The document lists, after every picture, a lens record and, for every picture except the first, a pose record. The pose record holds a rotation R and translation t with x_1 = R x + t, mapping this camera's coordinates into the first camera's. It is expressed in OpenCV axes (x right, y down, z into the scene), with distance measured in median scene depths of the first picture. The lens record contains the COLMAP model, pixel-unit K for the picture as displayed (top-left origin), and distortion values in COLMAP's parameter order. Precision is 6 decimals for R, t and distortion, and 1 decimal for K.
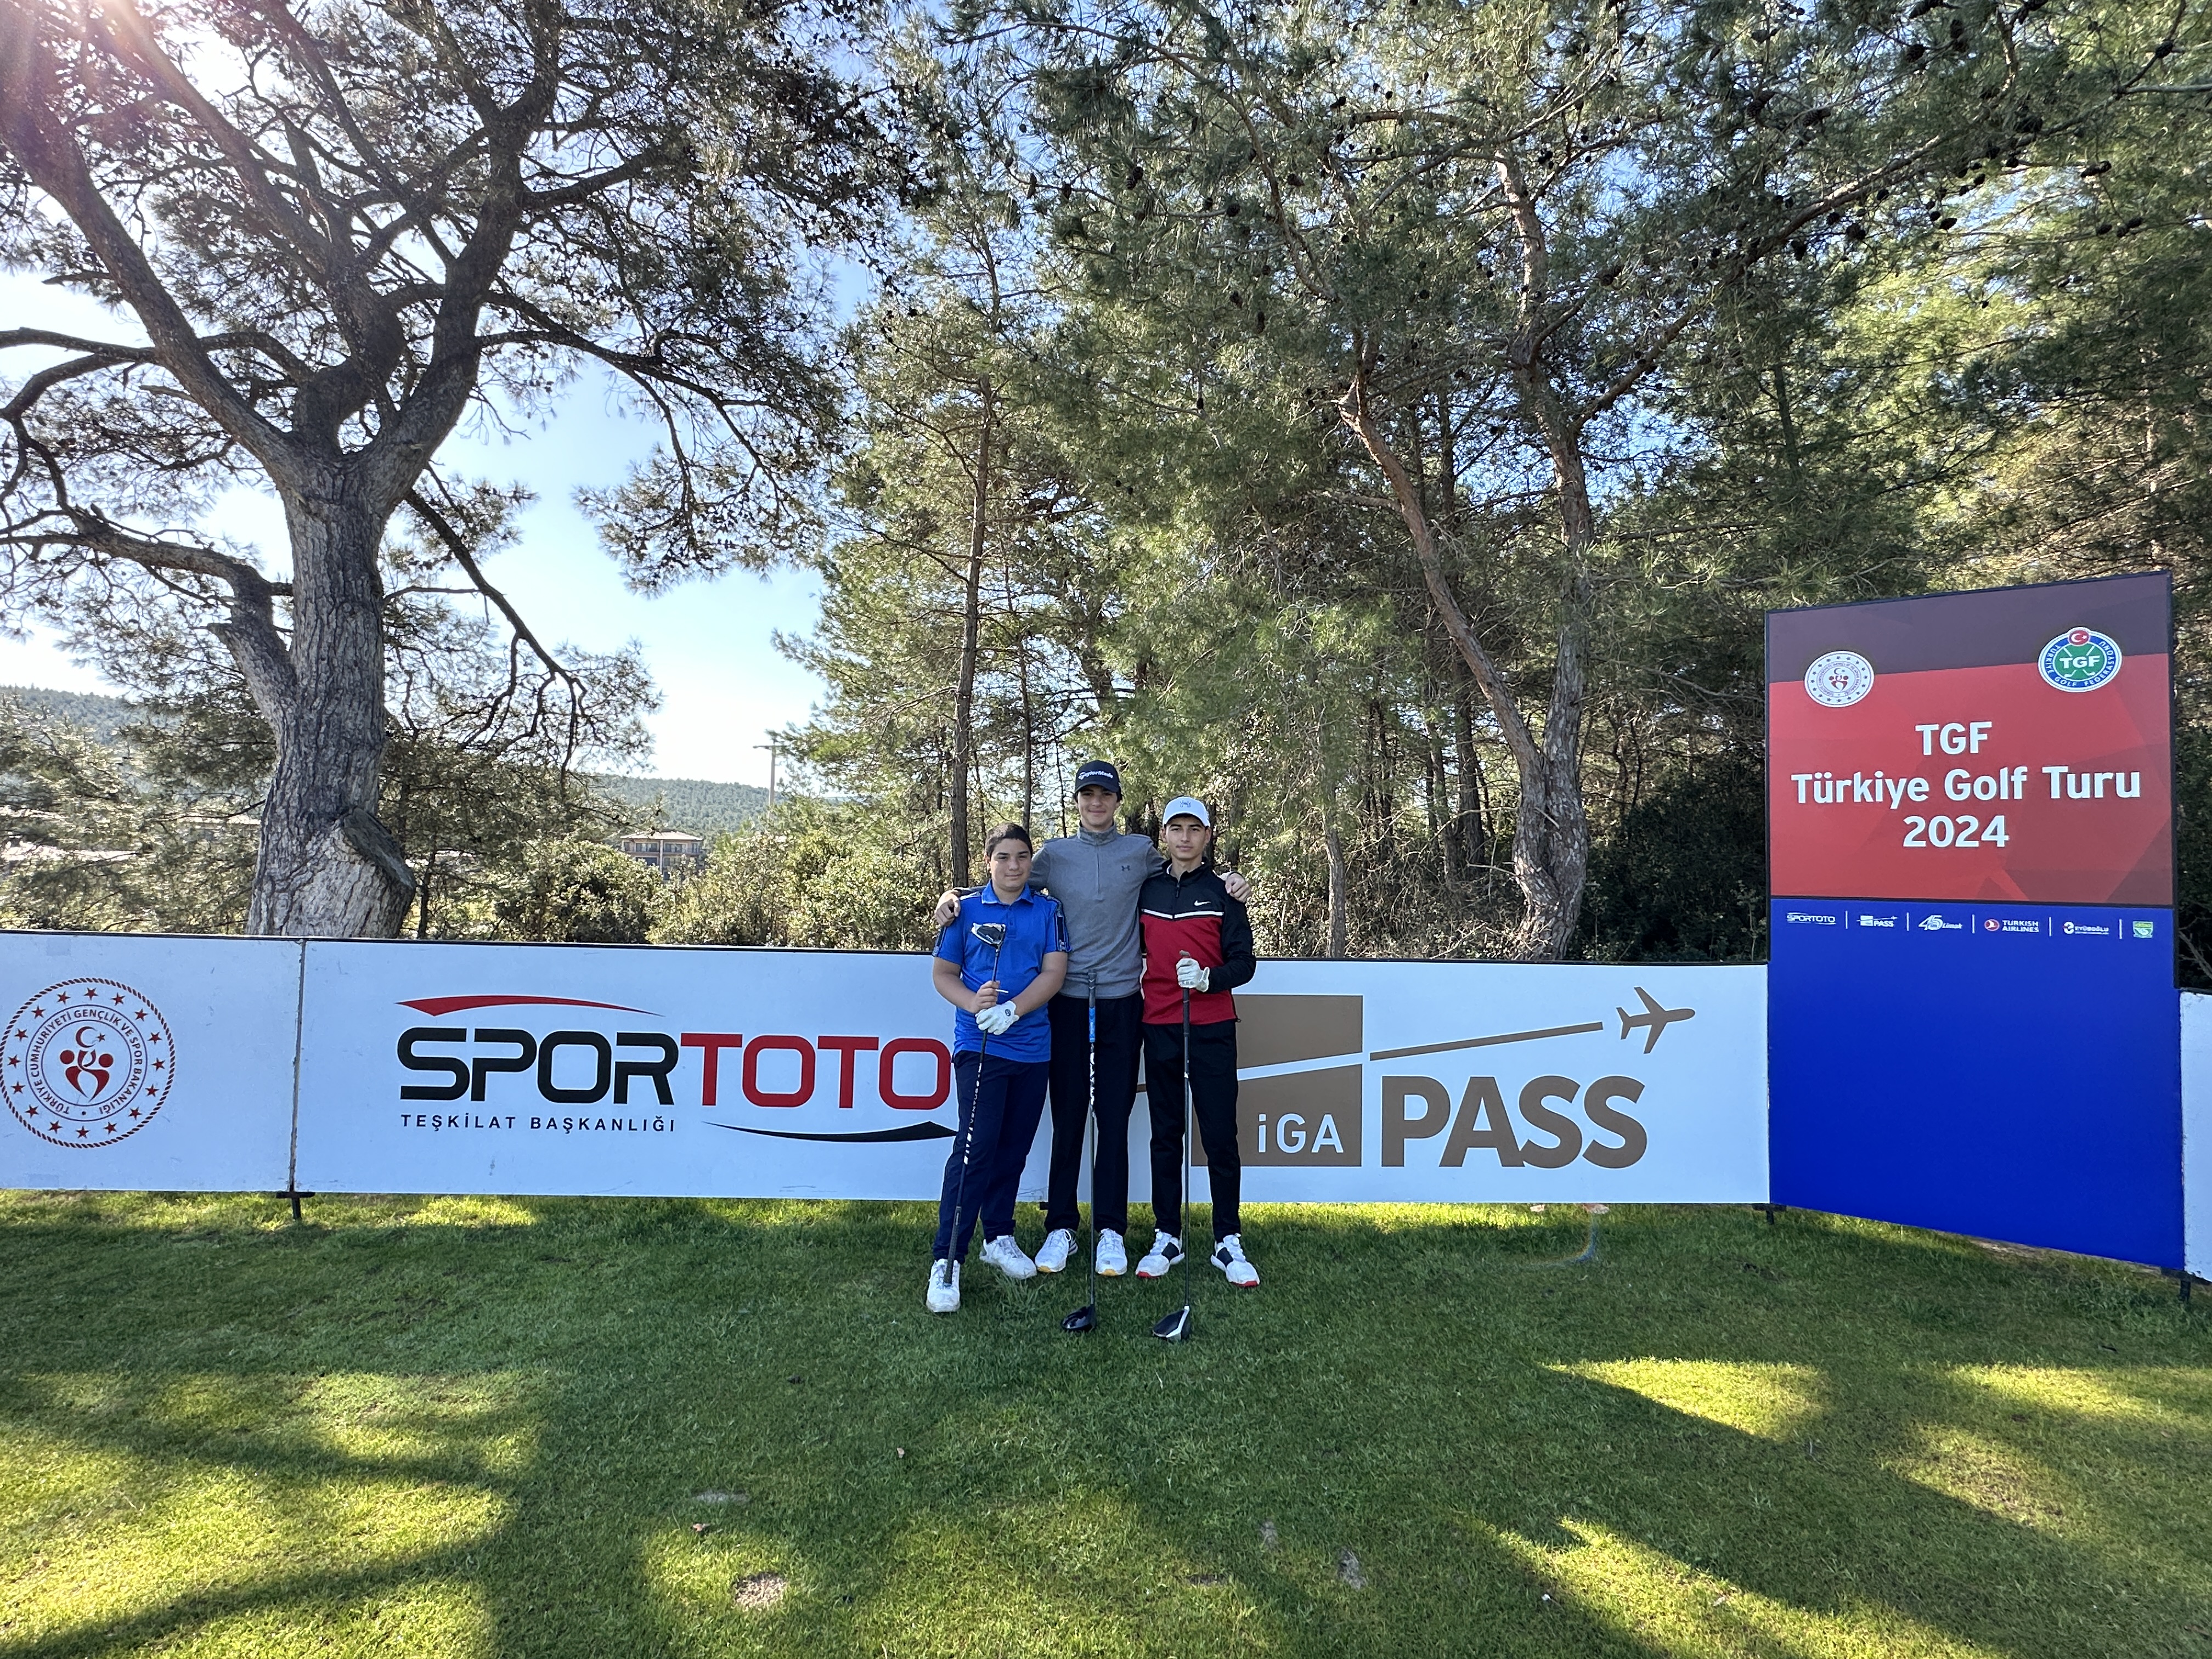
lens RADIAL K [[1060.5, 0, 1104.3], [0, 1060.5, 823.5], [0, 0, 1]] dist [-0.000657, -0.000643]
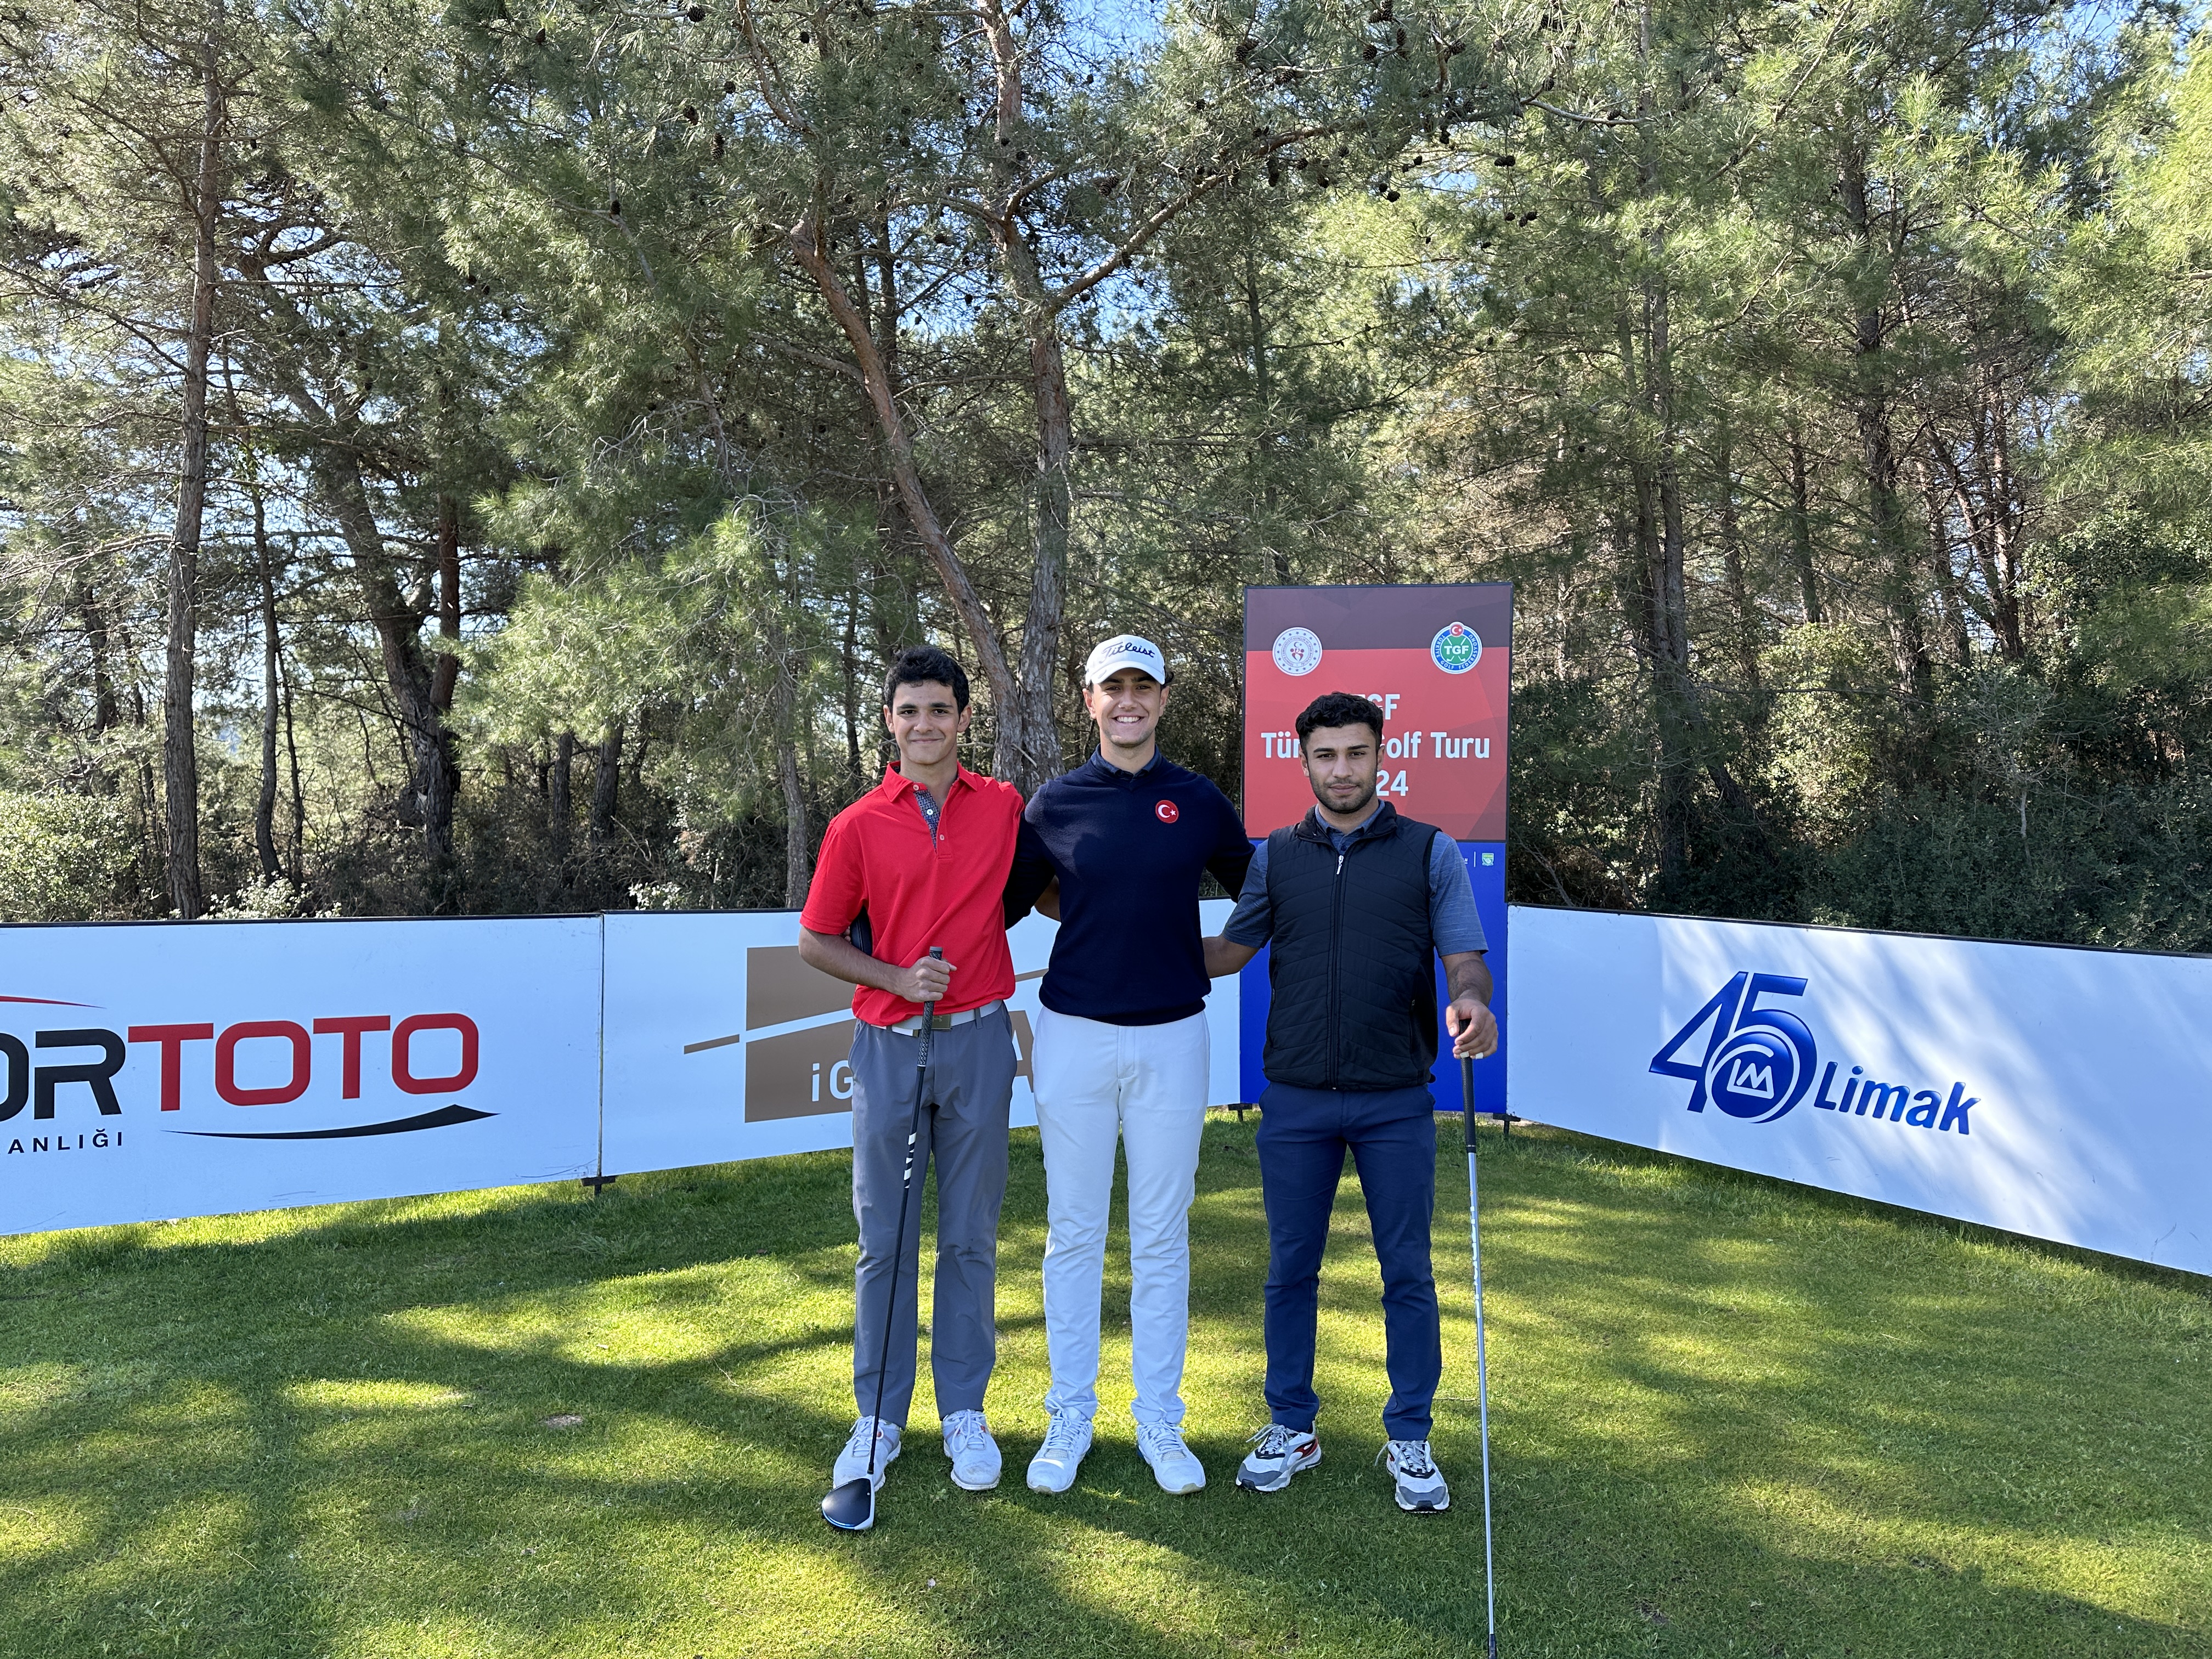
lens RADIAL K [[1550.6, 0, 1091.3], [0, 1550.6, 810.8], [0, 0, 1]] dist [0.055946, -0.050257]
pose [[0.888854, -0.008472, 0.458112, -0.292370], [-0.011660, 0.999087, 0.041100, -0.029162], [-0.458042, -0.041874, 0.887944, -0.420418]]
